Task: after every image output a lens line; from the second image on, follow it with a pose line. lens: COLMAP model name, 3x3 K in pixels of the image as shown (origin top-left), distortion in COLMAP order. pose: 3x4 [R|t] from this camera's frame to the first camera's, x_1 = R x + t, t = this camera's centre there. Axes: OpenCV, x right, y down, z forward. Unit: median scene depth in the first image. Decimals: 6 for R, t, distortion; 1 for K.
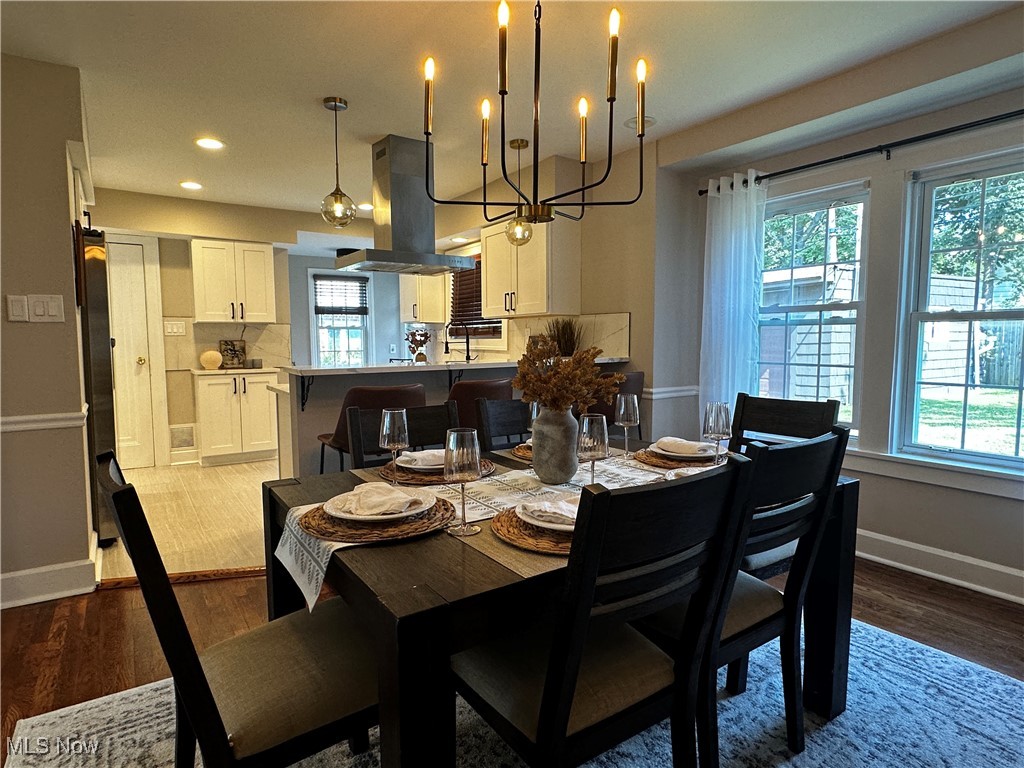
lens RADIAL K [[572.4, 0, 509.8], [0, 572.4, 382.2], [0, 0, 1]] dist [-0.000494, 0.001752]
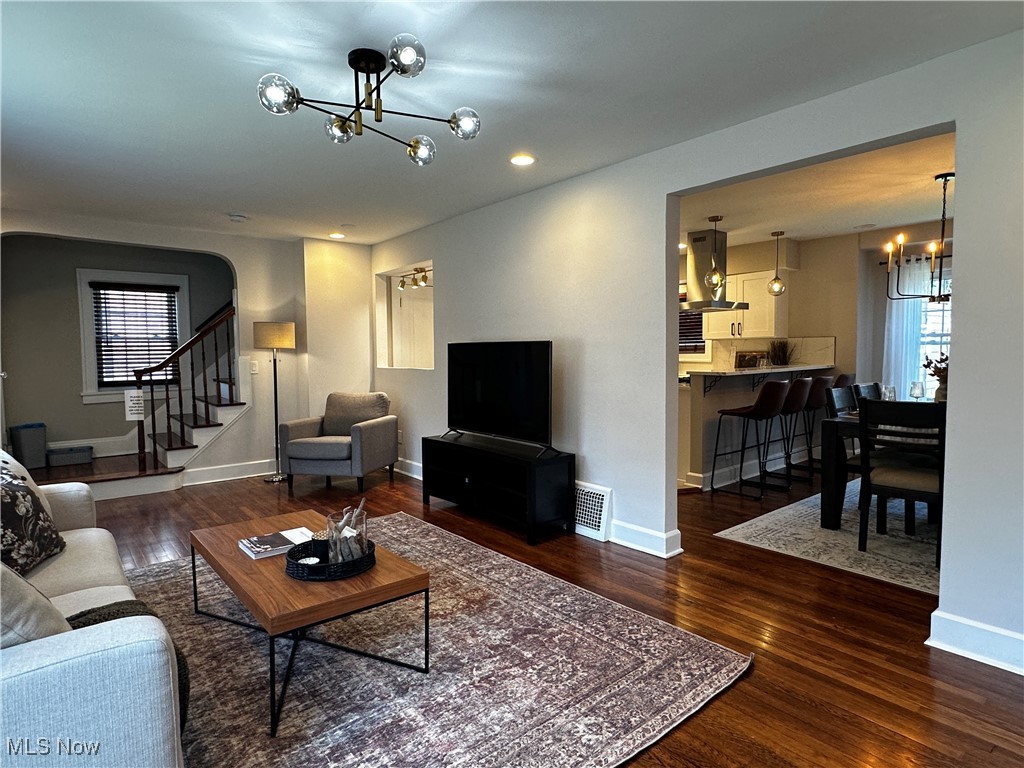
lens RADIAL K [[572.4, 0, 514.3], [0, 572.4, 386.4], [0, 0, 1]] dist [-0.000494, 0.001752]
pose [[0.995517, -0.011577, 0.093871, -0.585448], [0.013390, 0.999735, -0.018700, 0.024992], [-0.093629, 0.019873, 0.995409, -0.358791]]
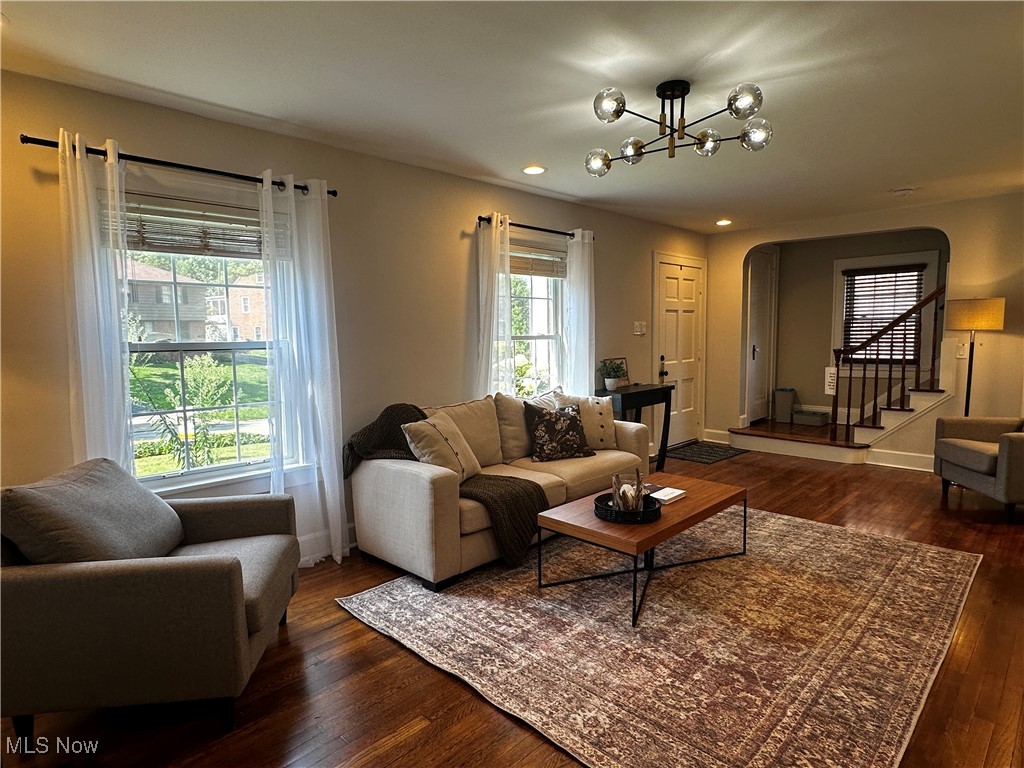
lens RADIAL K [[572.4, 0, 510.3], [0, 572.4, 388.5], [0, 0, 1]] dist [-0.000494, 0.001752]
pose [[0.185761, 0.096310, -0.977864, -0.189577], [-0.063511, 0.994281, 0.085862, -0.009841], [0.980540, 0.046156, 0.190815, -0.145665]]
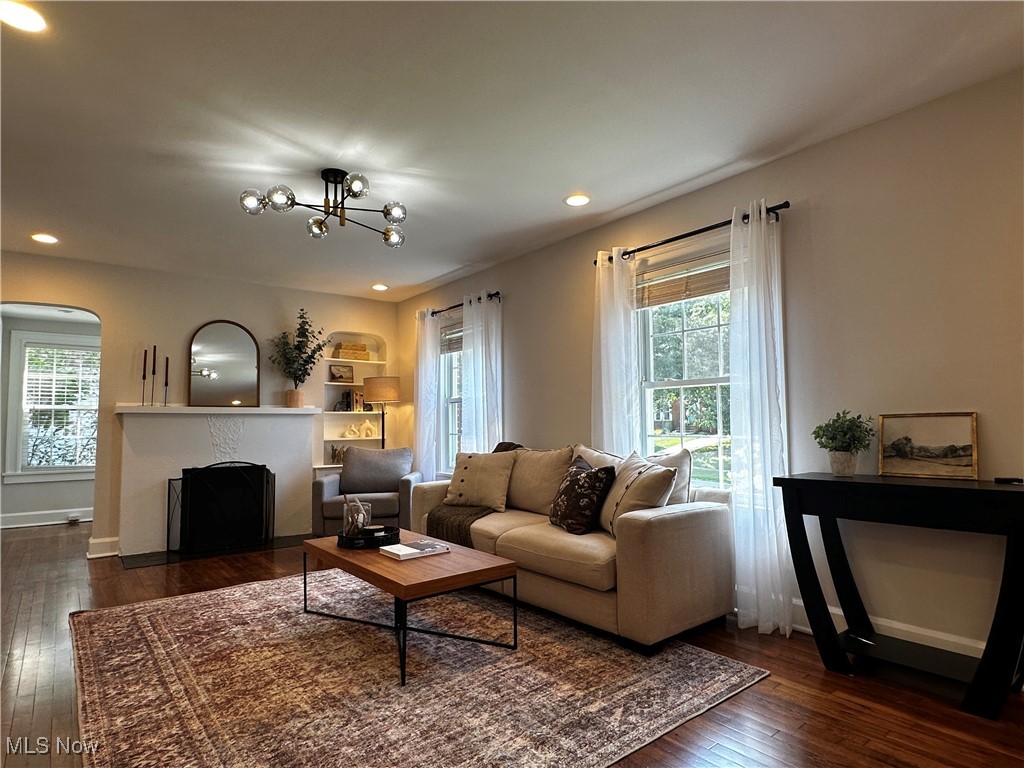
lens RADIAL K [[572.4, 0, 513.7], [0, 572.4, 388.2], [0, 0, 1]] dist [-0.000494, 0.001752]
pose [[-0.997227, 0.010586, -0.073663, -0.783676], [0.009423, 0.999826, 0.016127, -0.018640], [0.073821, 0.015388, -0.997153, 0.651170]]
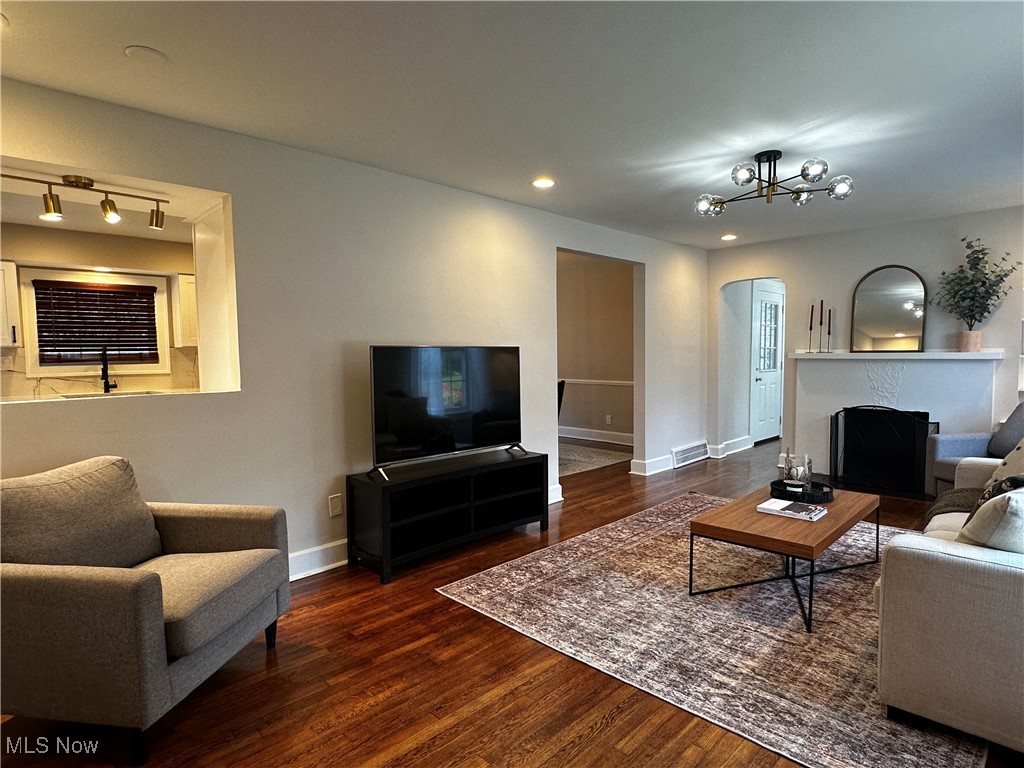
lens RADIAL K [[572.4, 0, 510.8], [0, 572.4, 389.5], [0, 0, 1]] dist [-0.000494, 0.001752]
pose [[-0.184342, -0.058057, 0.981146, -1.220501], [0.089567, 0.993108, 0.075593, -0.044364], [-0.978773, 0.101813, -0.177871, 0.472861]]
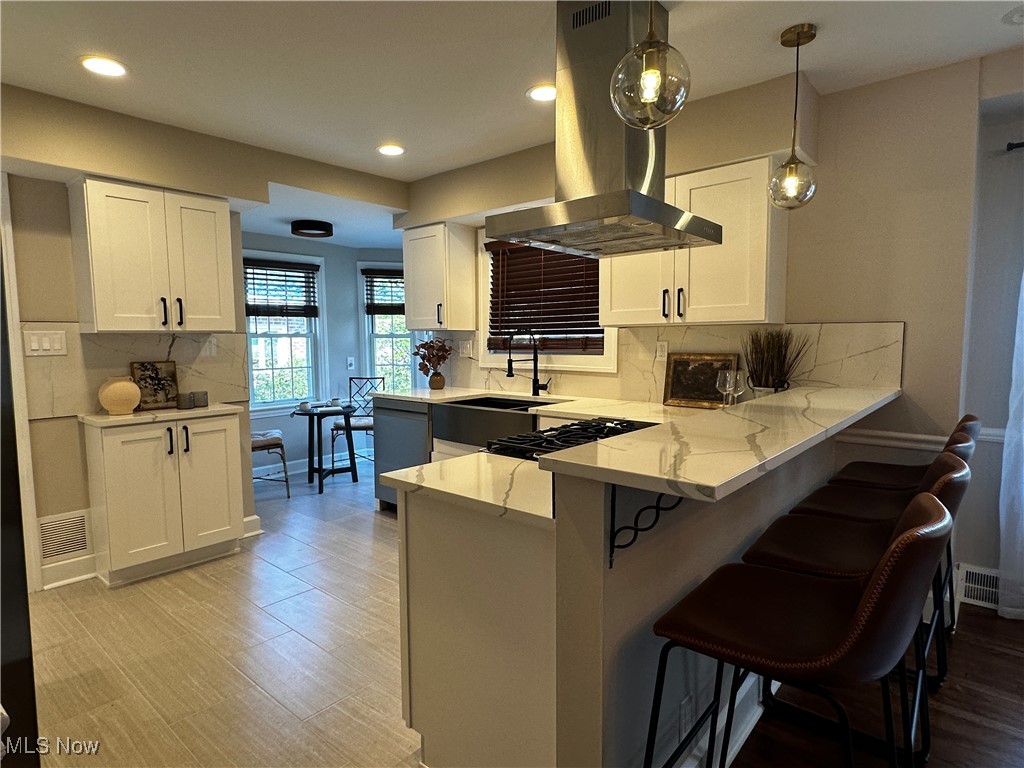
lens RADIAL K [[572.4, 0, 514.0], [0, 572.4, 383.8], [0, 0, 1]] dist [-0.000494, 0.001752]
pose [[0.964189, -0.024185, 0.264113, -0.284013], [0.023509, 0.999707, 0.005722, -0.044697], [-0.264174, 0.000692, 0.964475, 0.334131]]
